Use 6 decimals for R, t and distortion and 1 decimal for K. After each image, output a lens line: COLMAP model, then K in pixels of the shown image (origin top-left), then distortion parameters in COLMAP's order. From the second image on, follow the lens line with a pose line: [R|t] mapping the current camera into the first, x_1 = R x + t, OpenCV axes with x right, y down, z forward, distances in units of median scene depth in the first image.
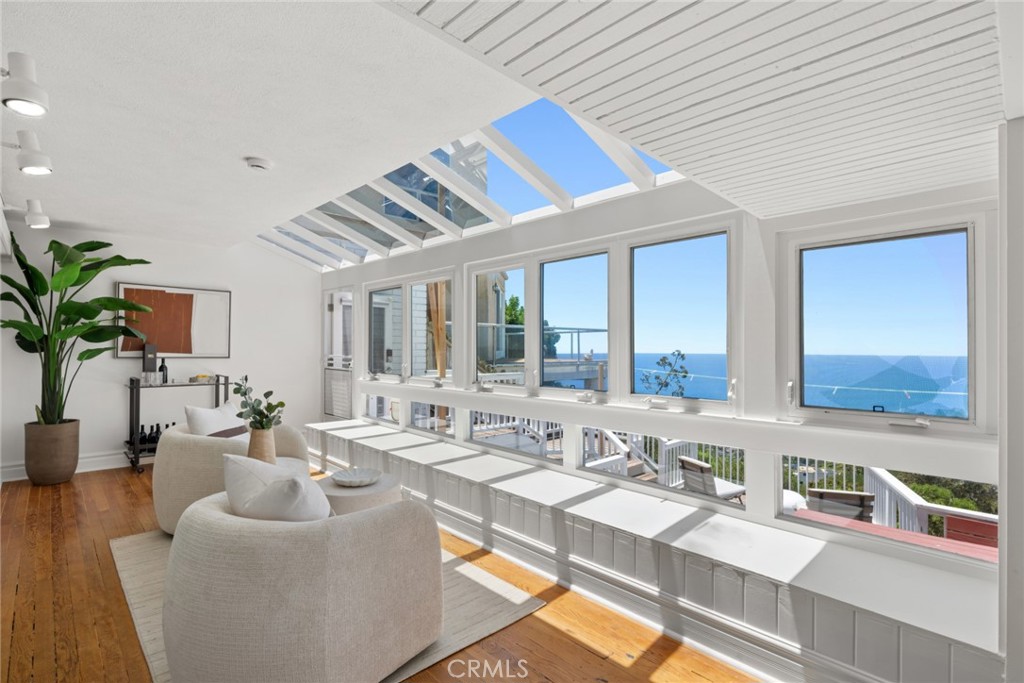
lens RADIAL K [[478.3, 0, 512.0], [0, 478.3, 341.5], [0, 0, 1]] dist [-0.001784, -0.000143]
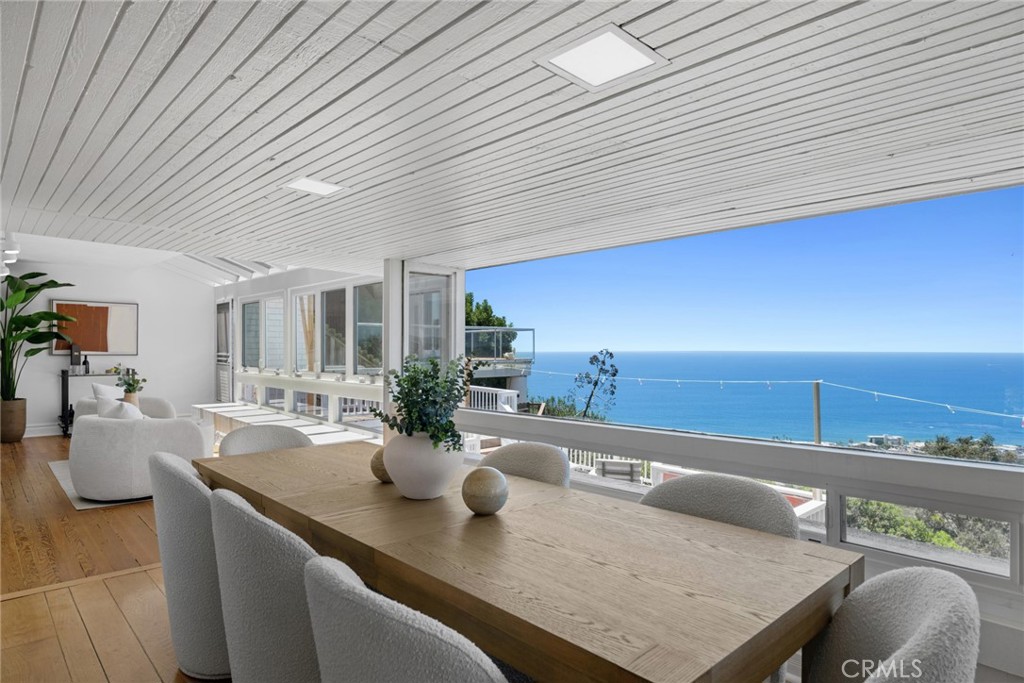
lens RADIAL K [[578.1, 0, 516.6], [0, 578.1, 346.8], [0, 0, 1]] dist [-0.003423, -0.001572]
pose [[0.999842, -0.002038, -0.017681, 0.540407], [0.002292, 0.999894, 0.014360, -0.009967], [0.017650, -0.014398, 0.999741, -0.635559]]
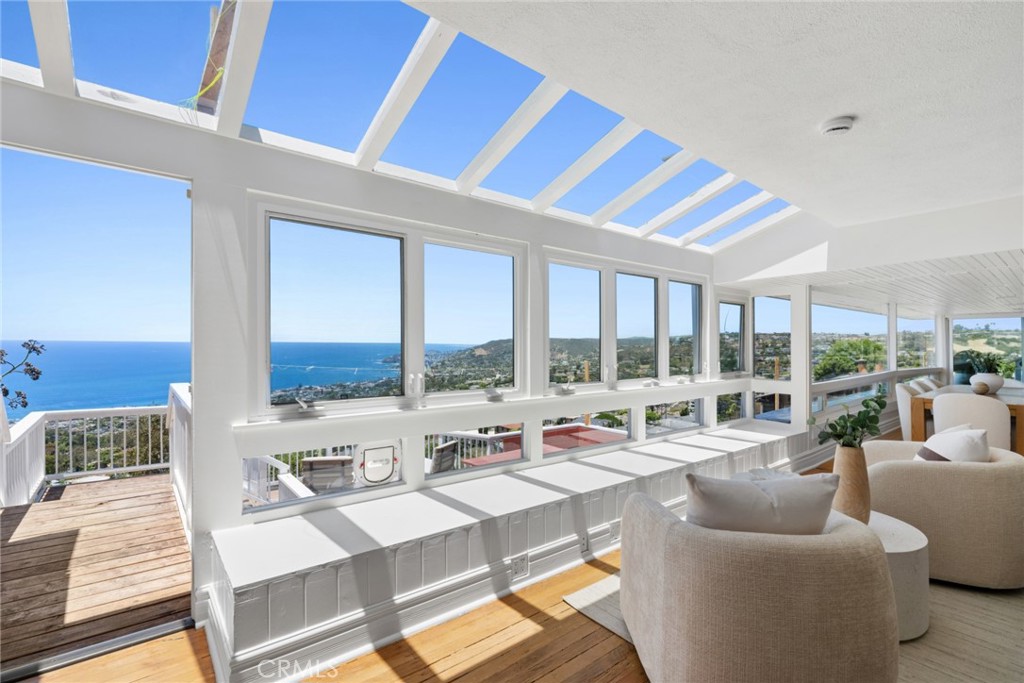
lens RADIAL K [[474.7, 0, 513.5], [0, 474.7, 336.4], [0, 0, 1]] dist [0.002203, 0.000164]
pose [[0.083797, 0.024388, 0.996184, -0.815091], [-0.009359, 0.999676, -0.023687, 0.014322], [-0.996439, -0.007338, 0.083998, 0.864954]]
